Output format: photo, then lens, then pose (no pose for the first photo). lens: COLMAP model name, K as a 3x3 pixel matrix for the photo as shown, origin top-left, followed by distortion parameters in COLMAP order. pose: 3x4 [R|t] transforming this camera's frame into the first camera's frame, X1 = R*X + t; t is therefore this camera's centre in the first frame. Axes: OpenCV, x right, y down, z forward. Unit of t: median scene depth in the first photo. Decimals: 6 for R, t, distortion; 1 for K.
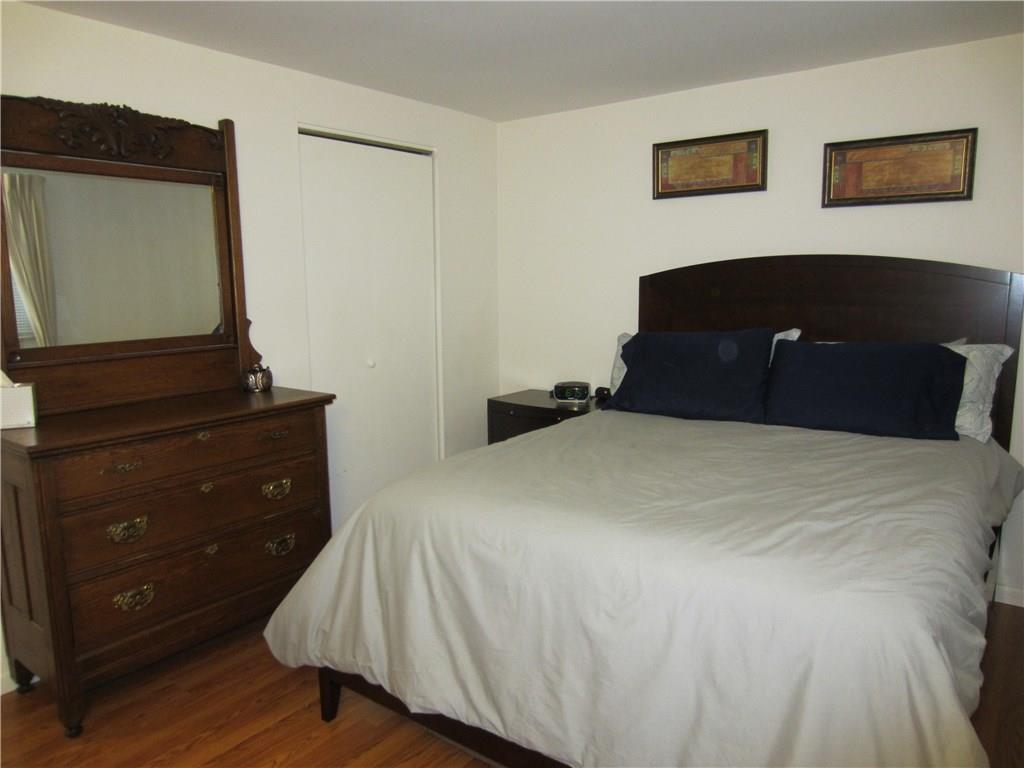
lens RADIAL K [[730.1, 0, 508.0], [0, 730.1, 385.3], [0, 0, 1]] dist [-0.006070, 0.000929]
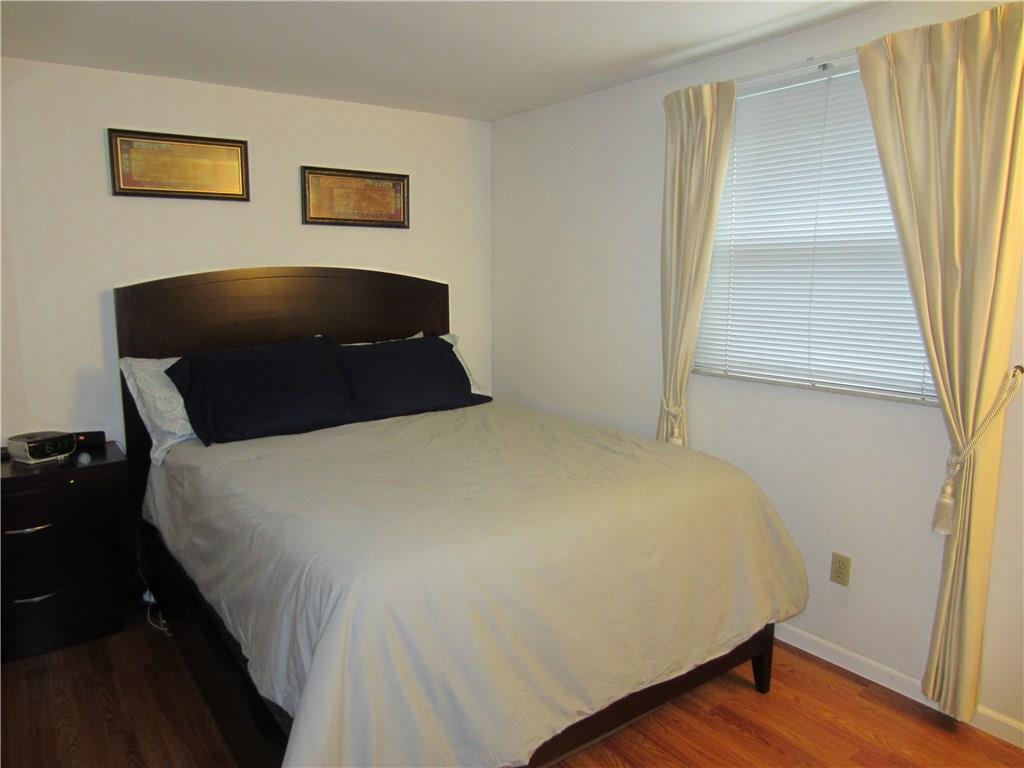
lens RADIAL K [[730.1, 0, 507.5], [0, 730.1, 384.6], [0, 0, 1]] dist [-0.006070, 0.000929]
pose [[0.315527, -0.129507, 0.940038, -0.551838], [0.145795, 0.985497, 0.086834, -0.059493], [-0.937650, 0.109654, 0.329832, 0.394334]]
